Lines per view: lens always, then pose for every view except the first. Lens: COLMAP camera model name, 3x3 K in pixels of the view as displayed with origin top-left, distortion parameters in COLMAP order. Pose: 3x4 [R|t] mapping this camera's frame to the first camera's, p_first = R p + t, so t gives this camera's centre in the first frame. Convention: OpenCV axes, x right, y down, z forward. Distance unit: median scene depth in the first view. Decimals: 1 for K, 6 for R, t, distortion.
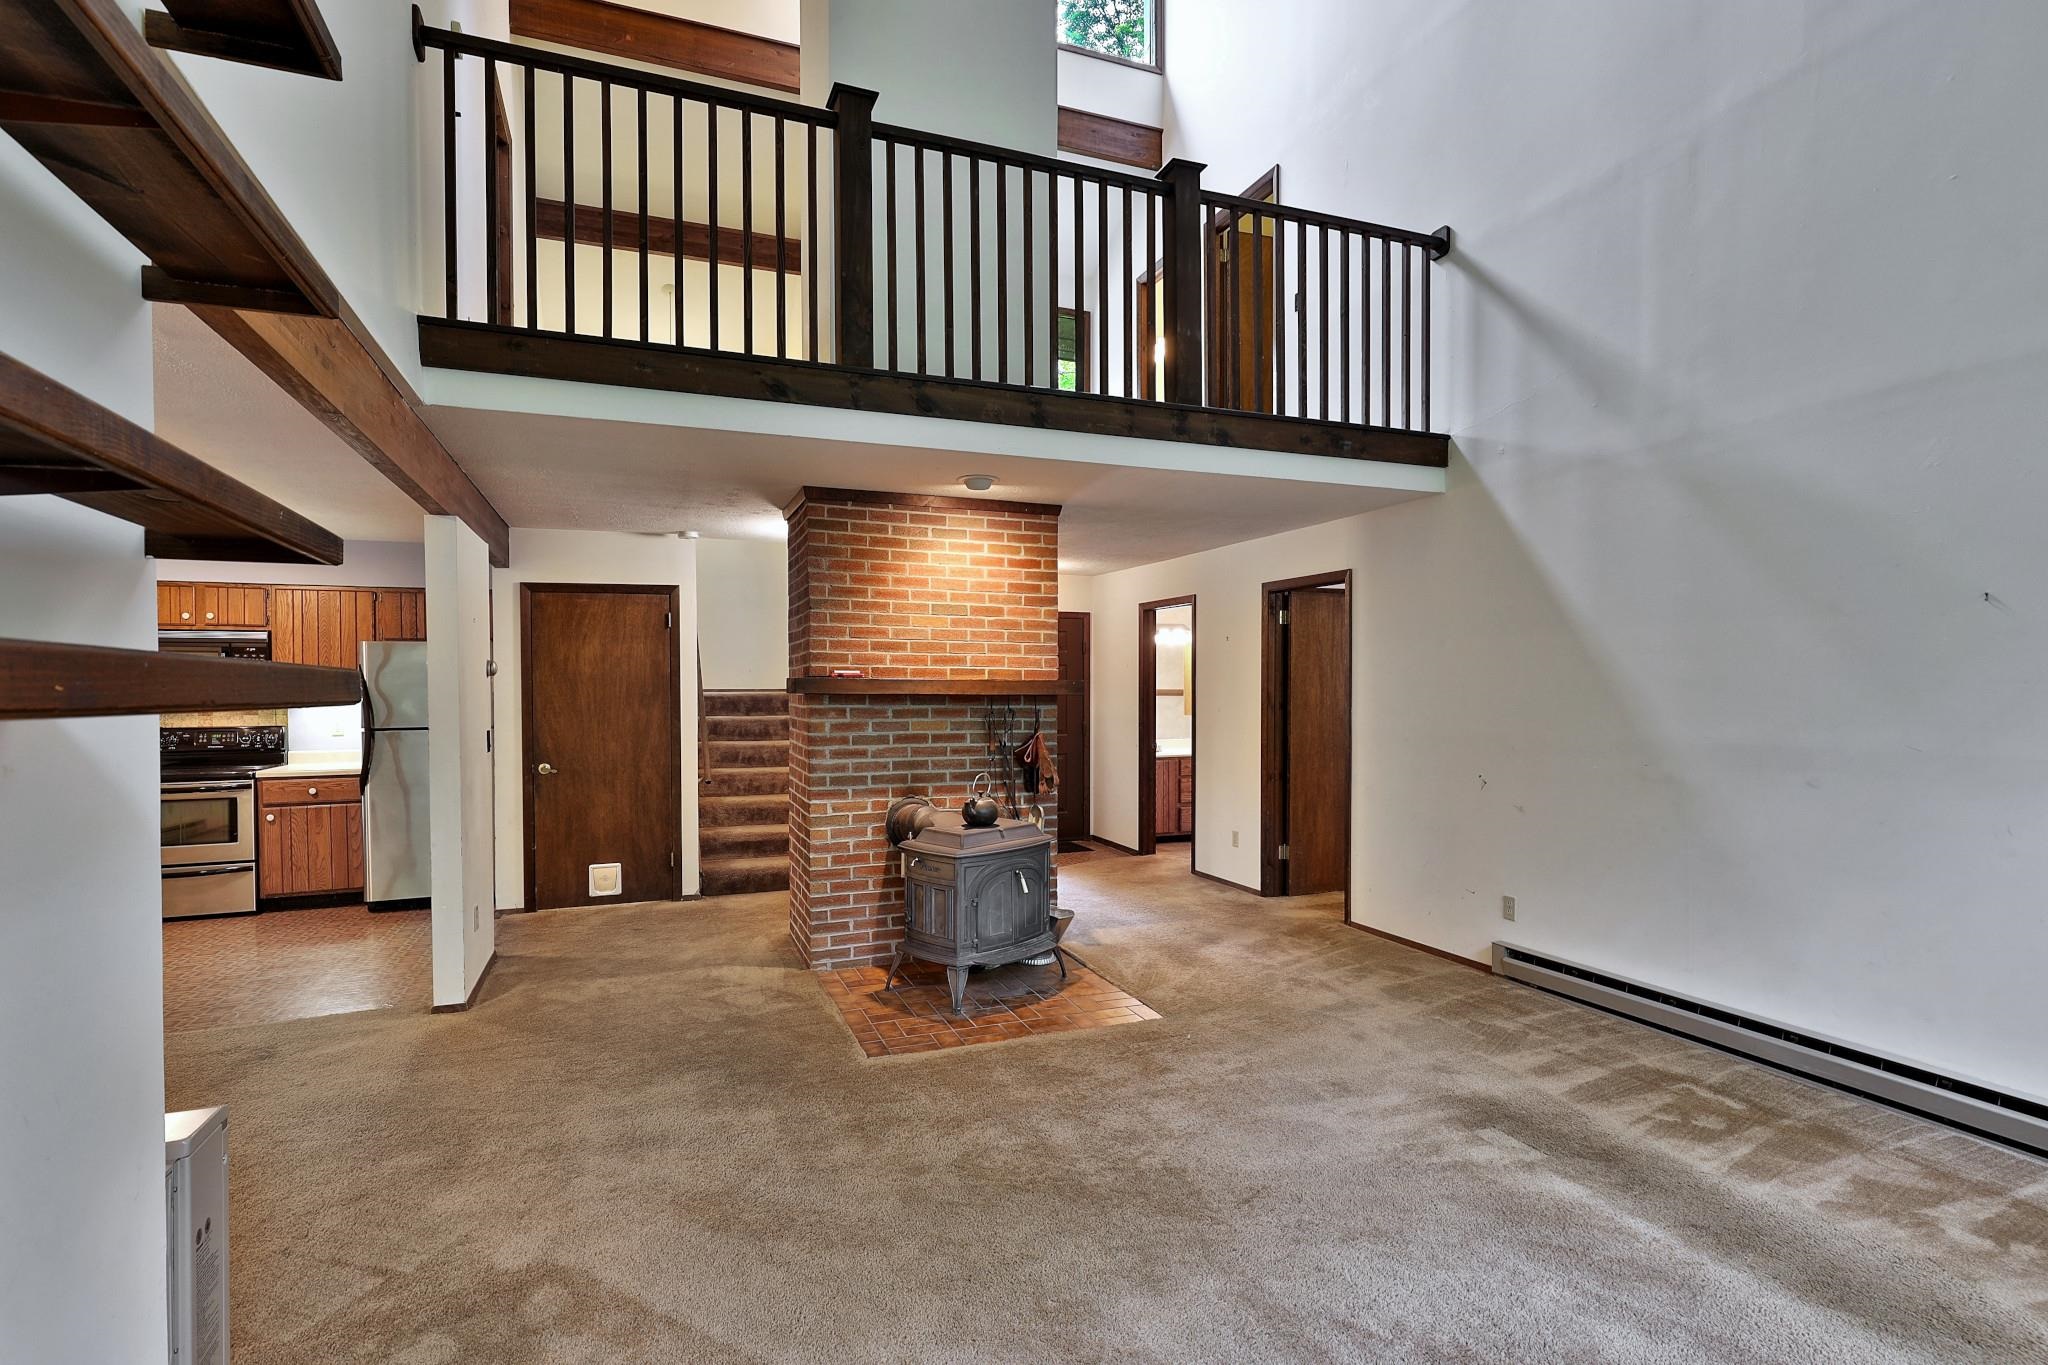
lens RADIAL K [[980.6, 0, 1019.5], [0, 980.6, 694.7], [0, 0, 1]] dist [-0.004831, 0.000928]
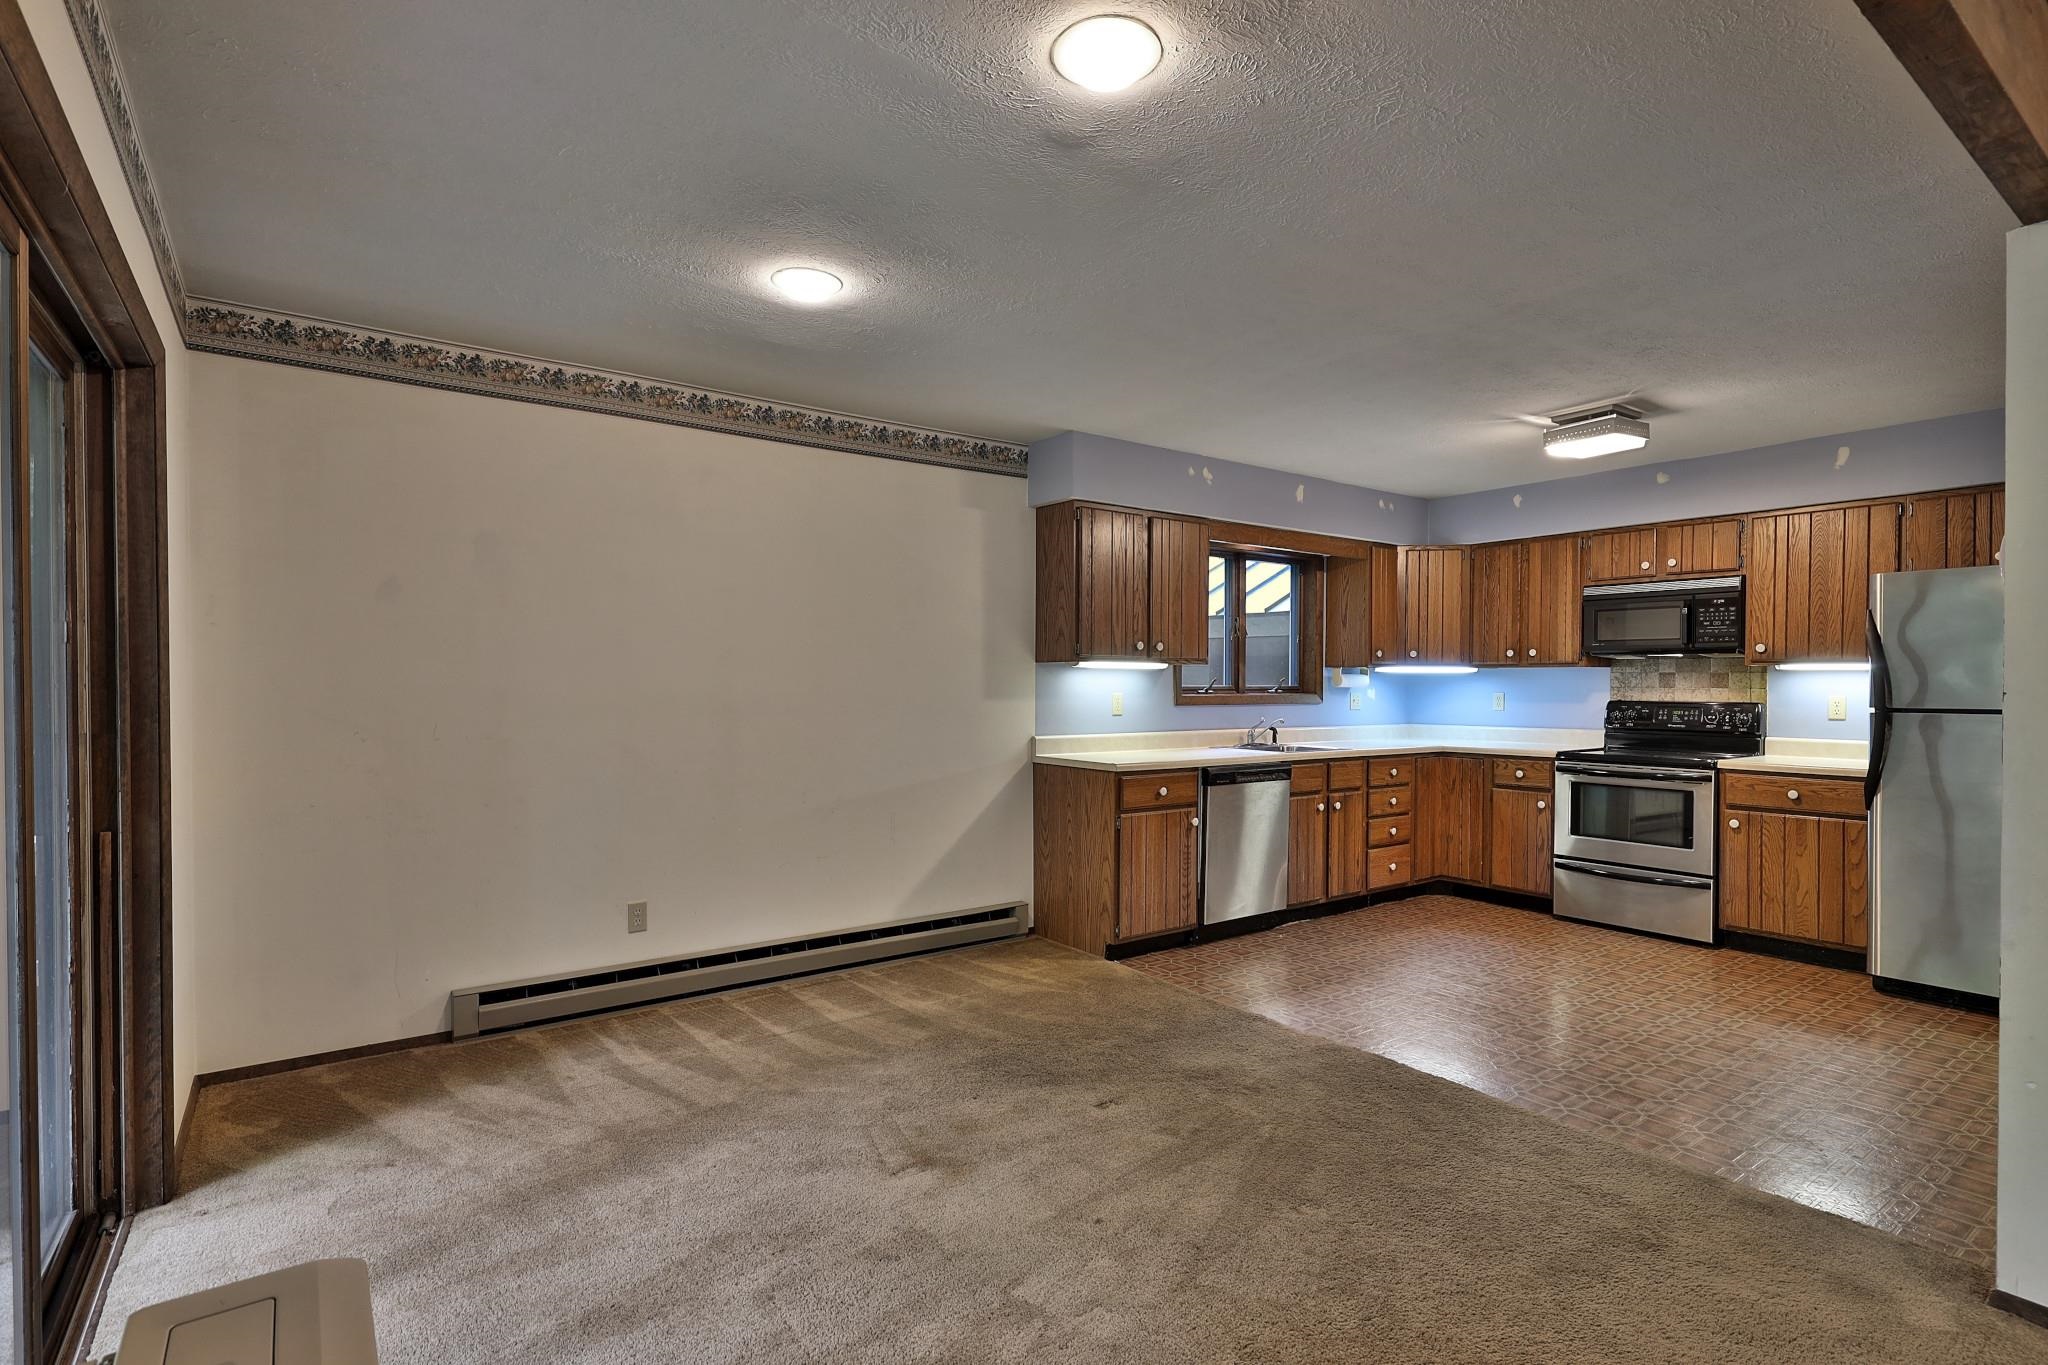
lens RADIAL K [[980.6, 0, 1027.6], [0, 980.6, 696.4], [0, 0, 1]] dist [-0.004831, 0.000928]
pose [[0.249980, 0.020577, -0.968032, -0.178684], [-0.013674, 0.999749, 0.017720, 0.022858], [0.968155, 0.008807, 0.250198, 0.287124]]
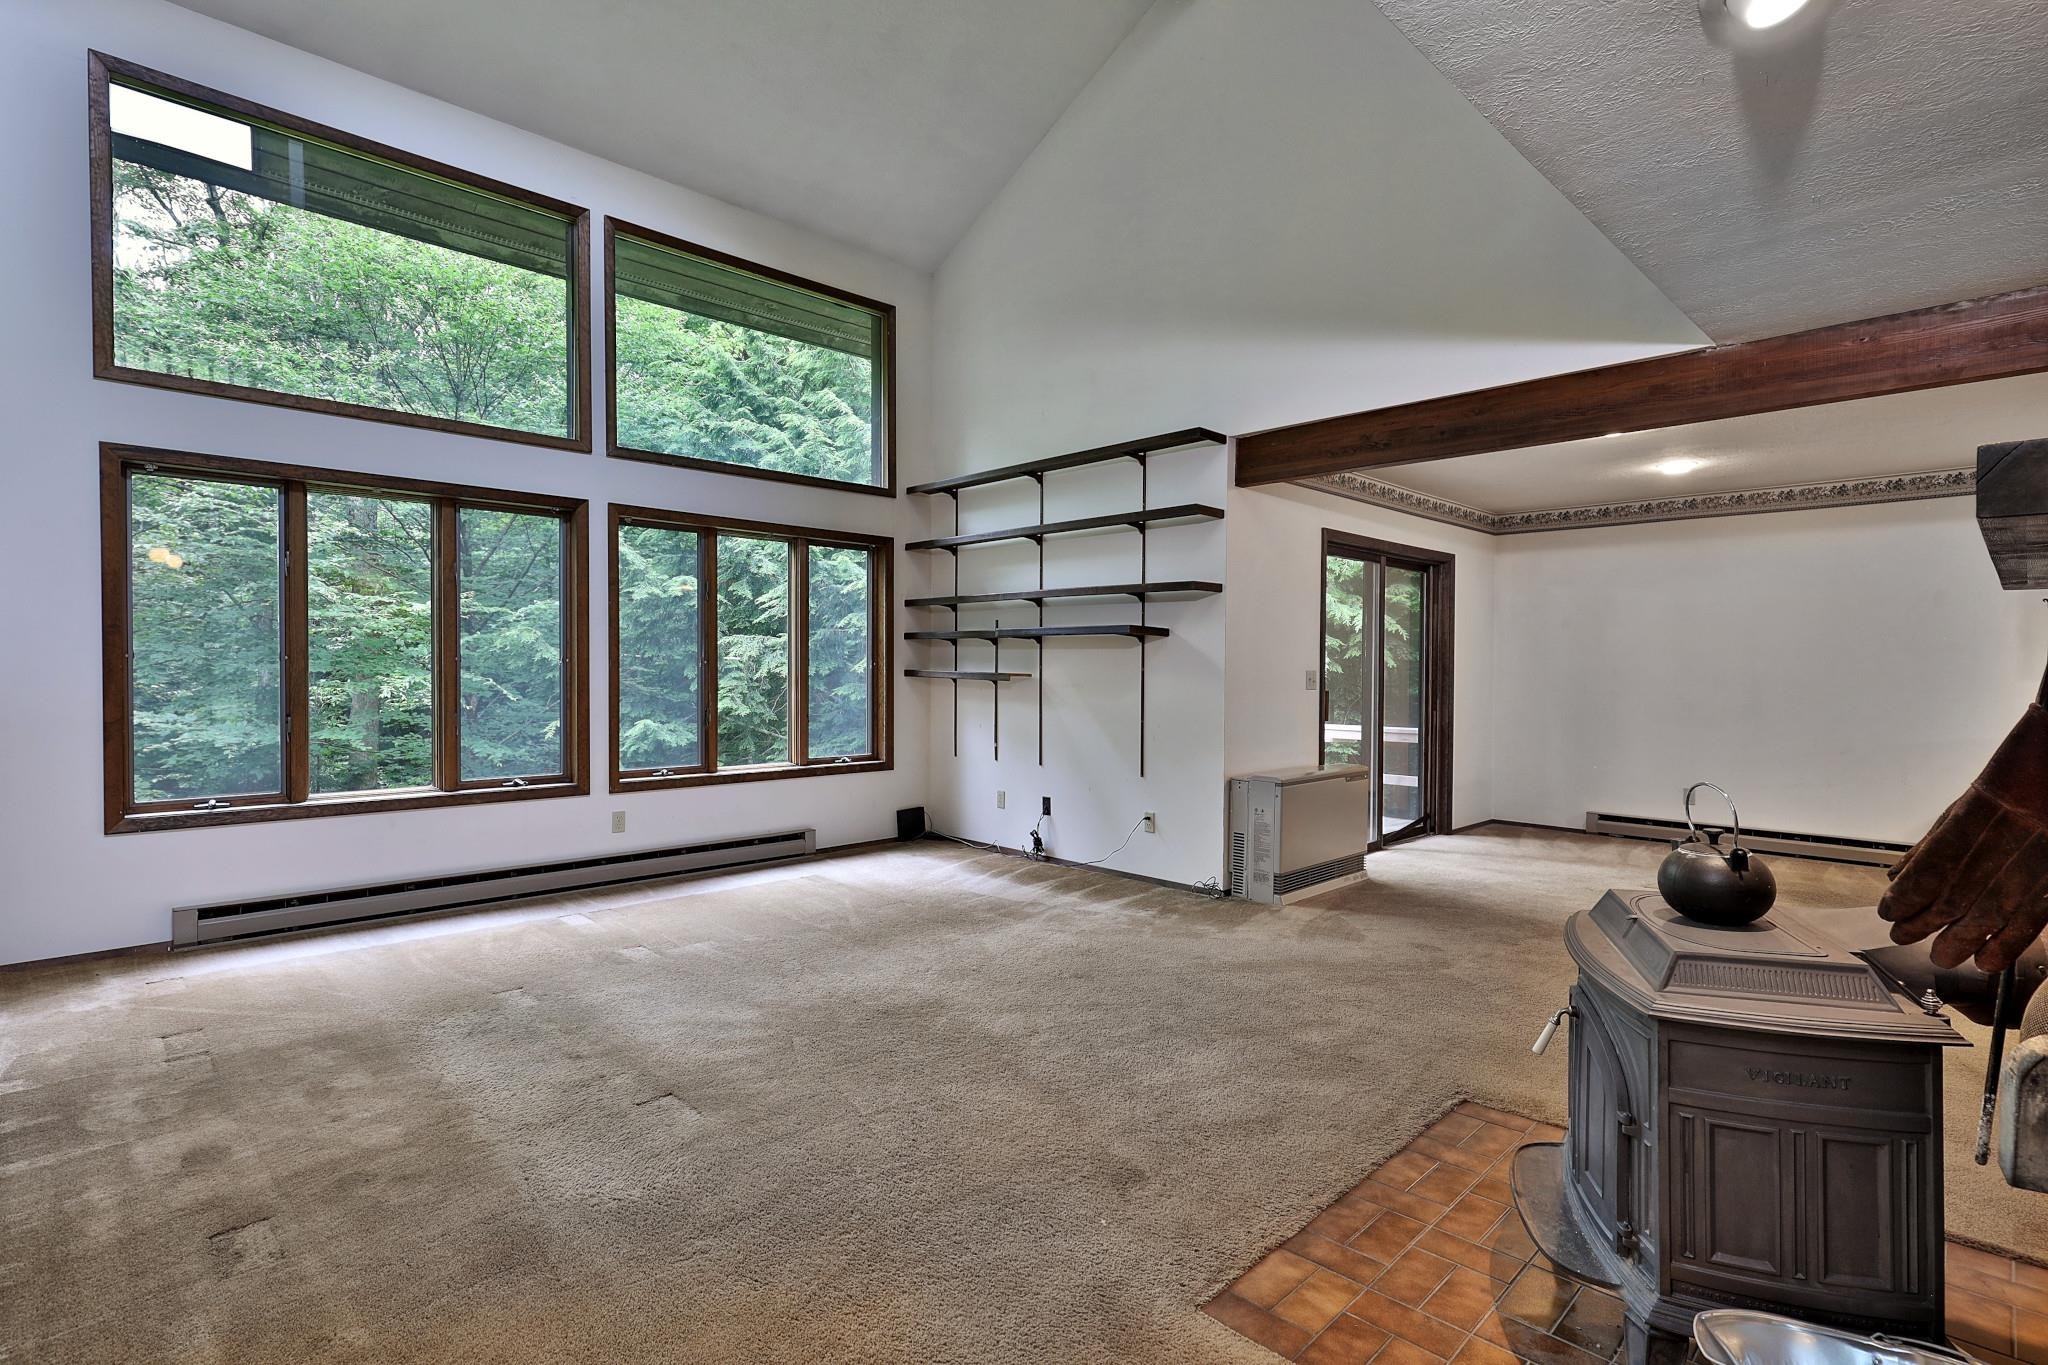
lens RADIAL K [[980.6, 0, 1016.9], [0, 980.6, 680.2], [0, 0, 1]] dist [-0.004831, 0.000928]
pose [[-0.925655, 0.006351, -0.378315, 0.266929], [-0.002970, 0.999706, 0.024049, 0.020763], [0.378357, 0.023384, -0.925364, 0.910772]]
